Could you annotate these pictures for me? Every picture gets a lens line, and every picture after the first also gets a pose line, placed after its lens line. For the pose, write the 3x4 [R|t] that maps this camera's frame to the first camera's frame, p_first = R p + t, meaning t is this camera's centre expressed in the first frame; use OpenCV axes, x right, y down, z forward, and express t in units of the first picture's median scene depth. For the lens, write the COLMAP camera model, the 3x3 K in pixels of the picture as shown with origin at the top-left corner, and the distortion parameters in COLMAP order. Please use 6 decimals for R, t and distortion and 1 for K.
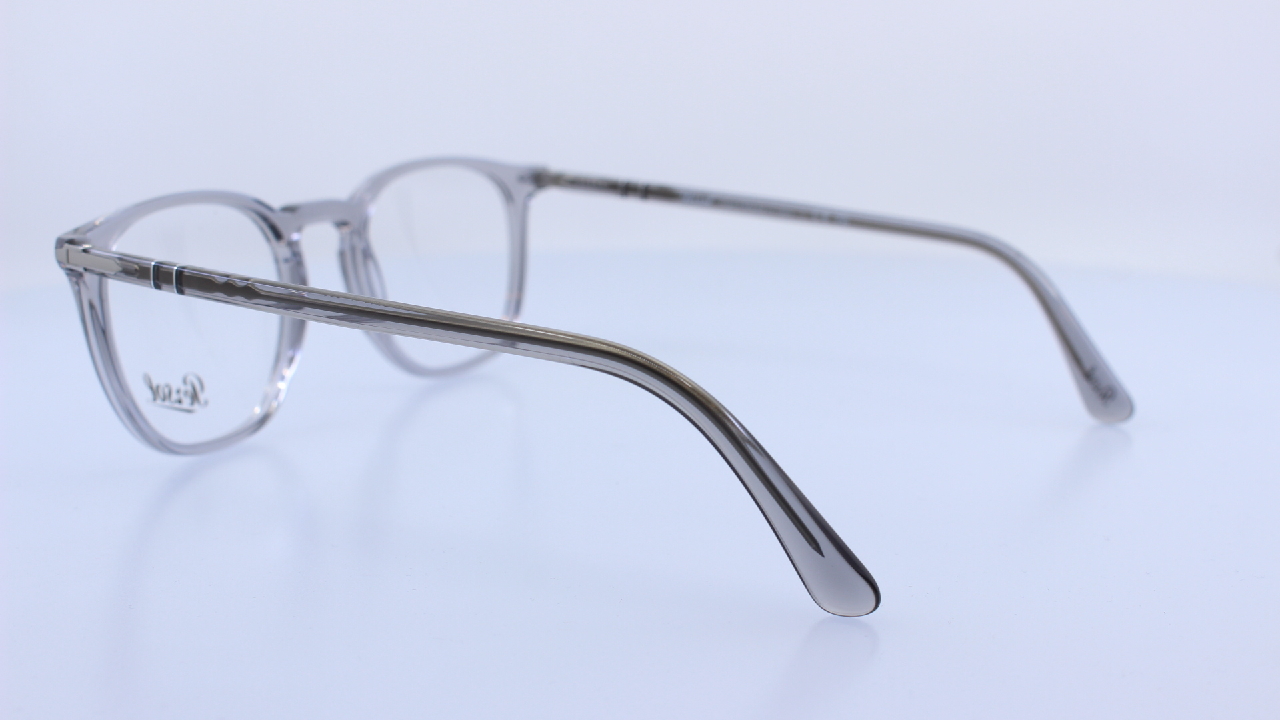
lens RADIAL K [[1660.4, 0, 640.0], [0, 1660.4, 360.0], [0, 0, 1]] dist [-0.087961, 0.004431]
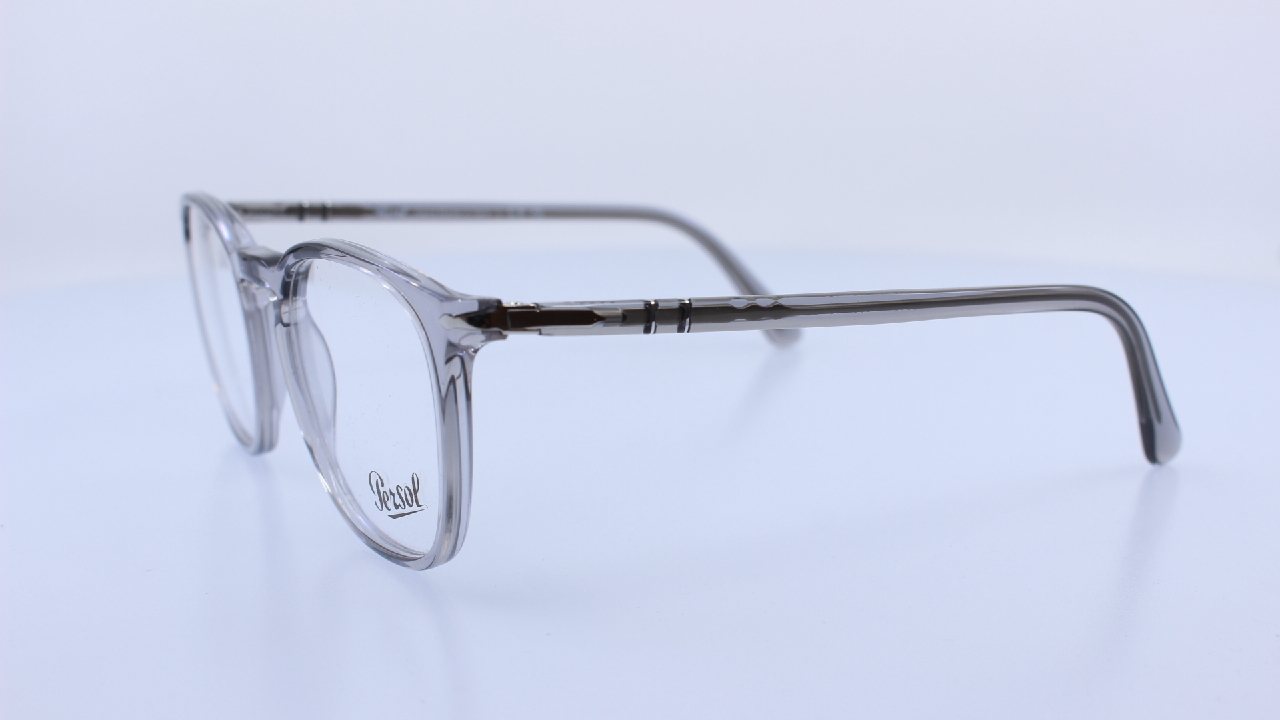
lens RADIAL K [[1660.4, 0, 640.0], [0, 1660.4, 360.0], [0, 0, 1]] dist [-0.087961, 0.004431]
pose [[0.503917, -0.175139, 0.845810, -0.816585], [0.181374, 0.978851, 0.094628, -0.088833], [-0.844495, 0.105723, 0.525025, 0.442610]]
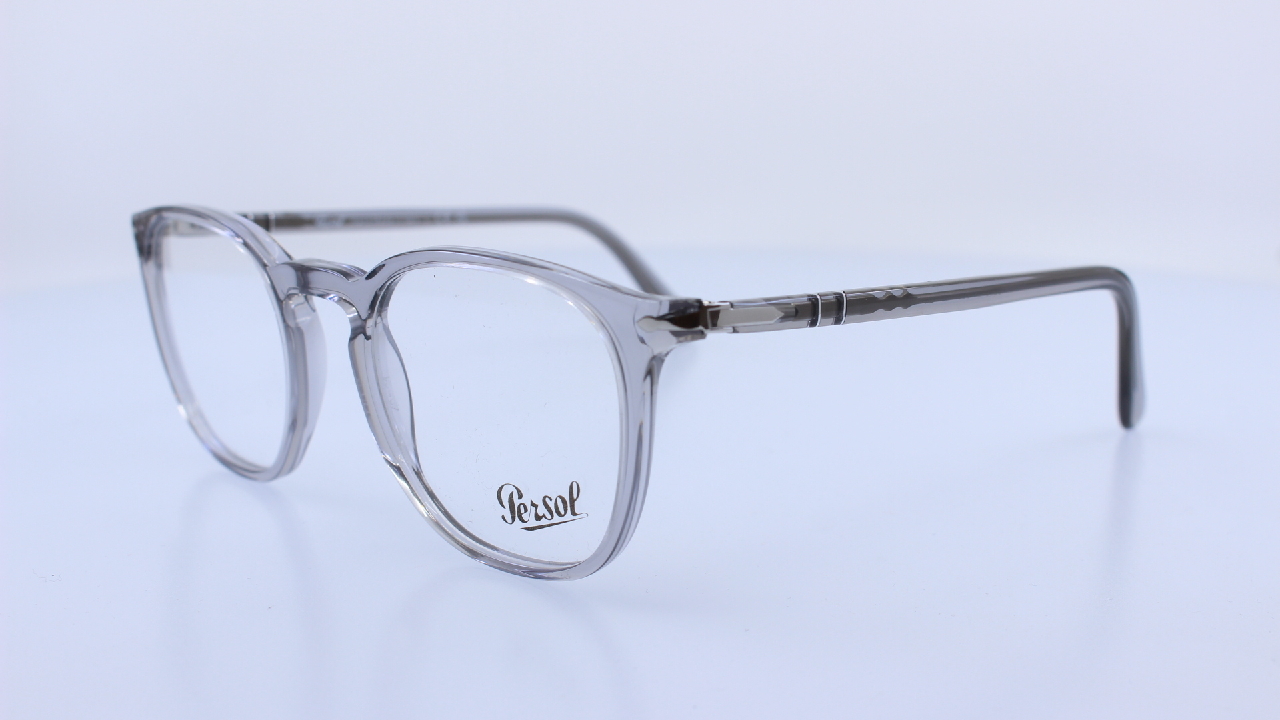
lens RADIAL K [[1660.4, 0, 640.0], [0, 1660.4, 360.0], [0, 0, 1]] dist [-0.087961, 0.004431]
pose [[0.262836, -0.194013, 0.945133, -0.914364], [0.203318, 0.968715, 0.142313, -0.134610], [-0.943175, 0.154757, 0.294059, 0.663393]]
